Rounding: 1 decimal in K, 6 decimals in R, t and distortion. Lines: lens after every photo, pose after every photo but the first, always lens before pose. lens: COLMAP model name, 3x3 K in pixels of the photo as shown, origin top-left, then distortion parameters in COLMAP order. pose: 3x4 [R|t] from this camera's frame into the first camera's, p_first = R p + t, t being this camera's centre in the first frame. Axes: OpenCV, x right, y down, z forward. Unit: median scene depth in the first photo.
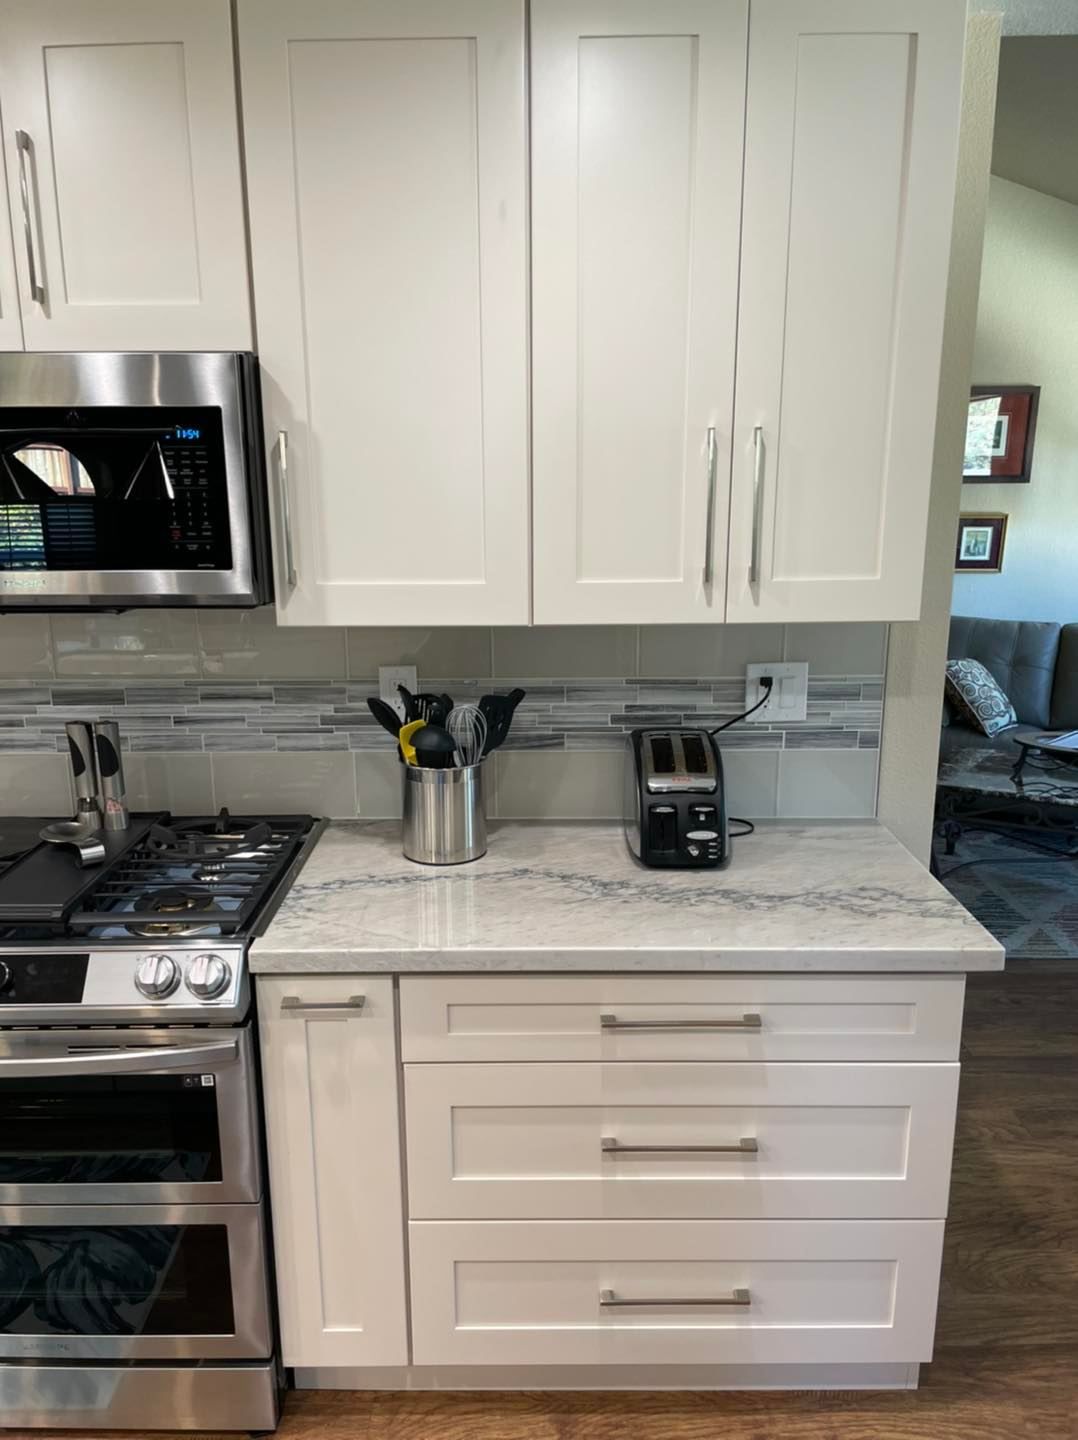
lens RADIAL K [[1080.6, 0, 539.0], [0, 1080.6, 720.0], [0, 0, 1]] dist [0.006415, 0.001912]
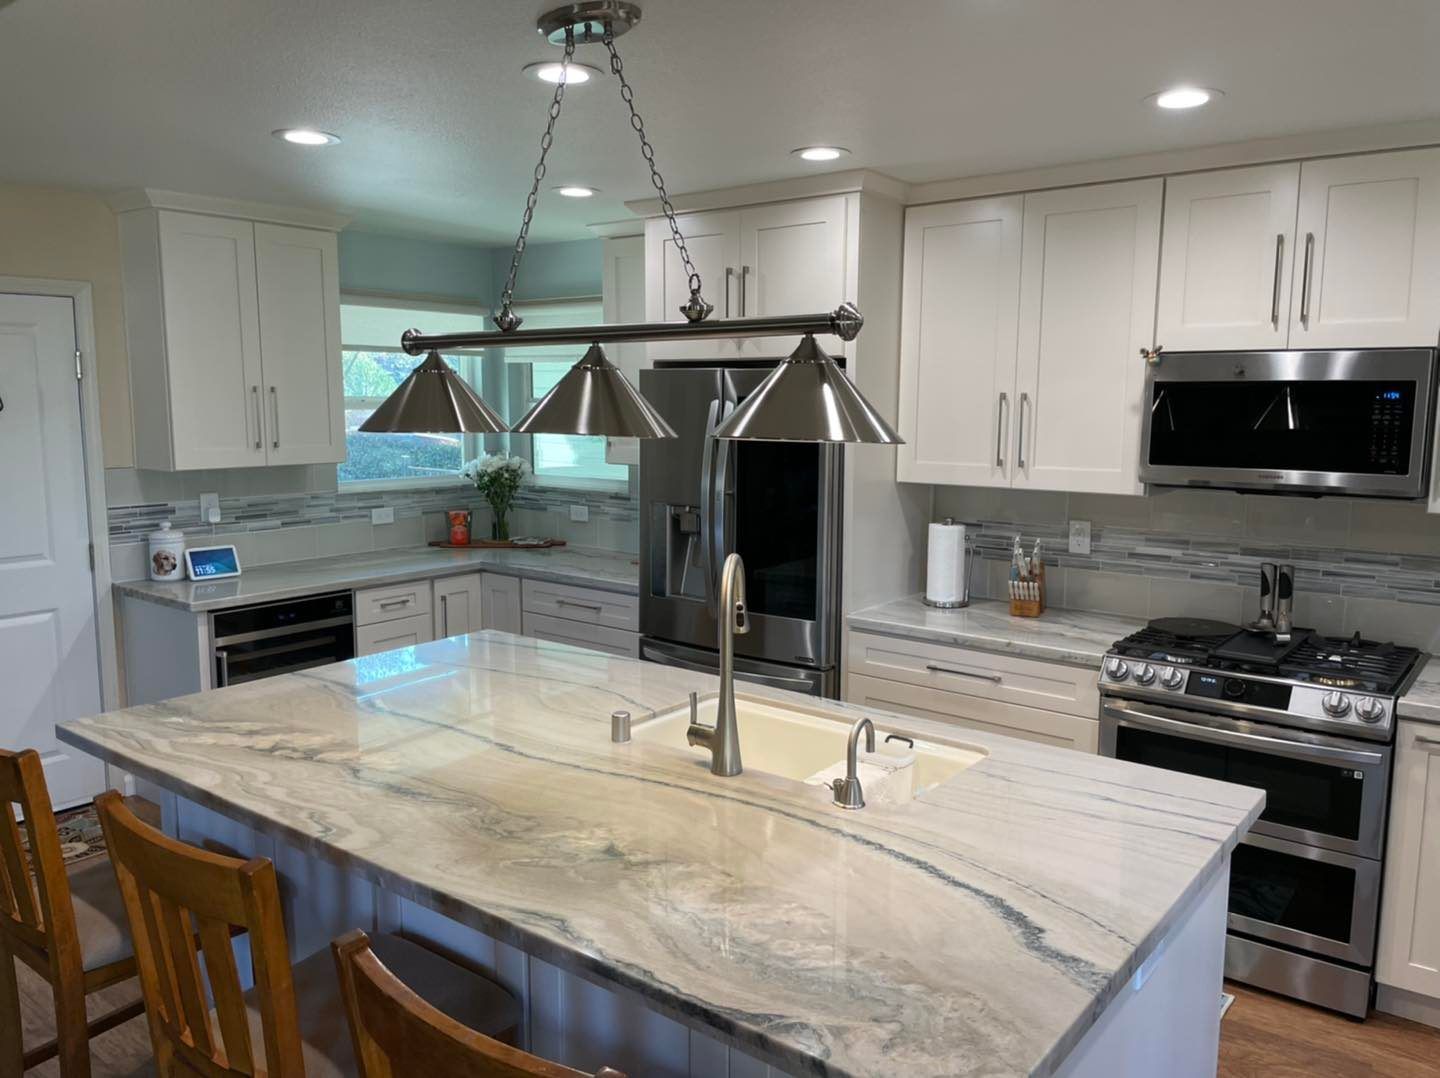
lens RADIAL K [[1118.3, 0, 720.0], [0, 1118.3, 539.0], [0, 0, 1]] dist [0.079958, -0.095907]
pose [[0.794690, 0.090133, -0.600287, -0.066632], [-0.149719, 0.987467, -0.049937, 0.203568], [0.588263, 0.129558, 0.798224, -1.006632]]
